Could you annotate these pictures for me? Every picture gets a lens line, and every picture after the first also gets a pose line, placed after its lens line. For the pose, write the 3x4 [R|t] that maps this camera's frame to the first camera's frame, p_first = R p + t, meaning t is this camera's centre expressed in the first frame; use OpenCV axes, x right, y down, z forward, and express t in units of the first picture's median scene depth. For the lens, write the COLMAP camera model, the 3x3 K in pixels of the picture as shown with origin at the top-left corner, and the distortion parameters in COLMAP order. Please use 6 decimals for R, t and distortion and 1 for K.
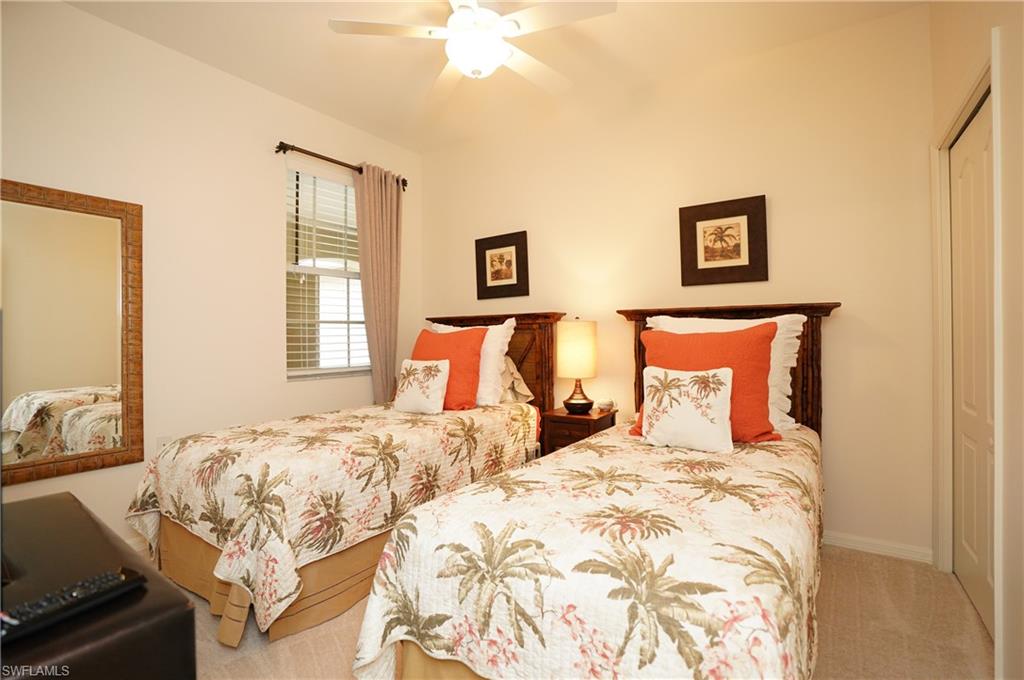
lens RADIAL K [[472.4, 0, 512.0], [0, 472.4, 340.0], [0, 0, 1]] dist [-0.000291, -0.000003]
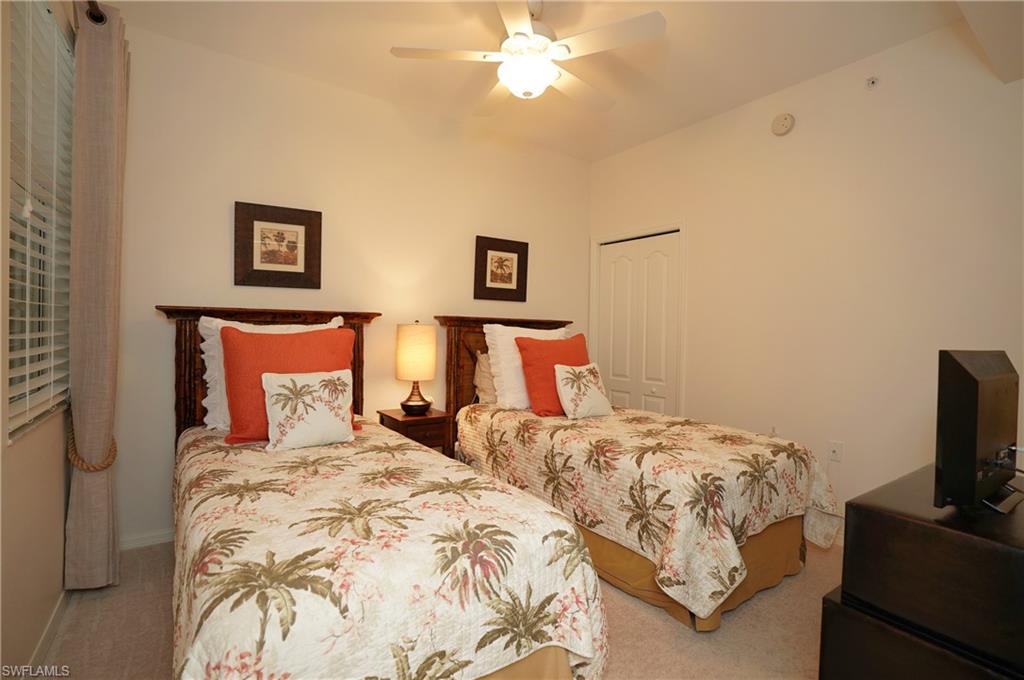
lens RADIAL K [[475.7, 0, 516.3], [0, 475.7, 336.5], [0, 0, 1]] dist [-0.069952, 0.027910]
pose [[0.408637, 0.026085, 0.912324, -0.692172], [-0.007333, 0.999653, -0.025297, 0.011768], [-0.912668, 0.003647, 0.408686, 0.394607]]
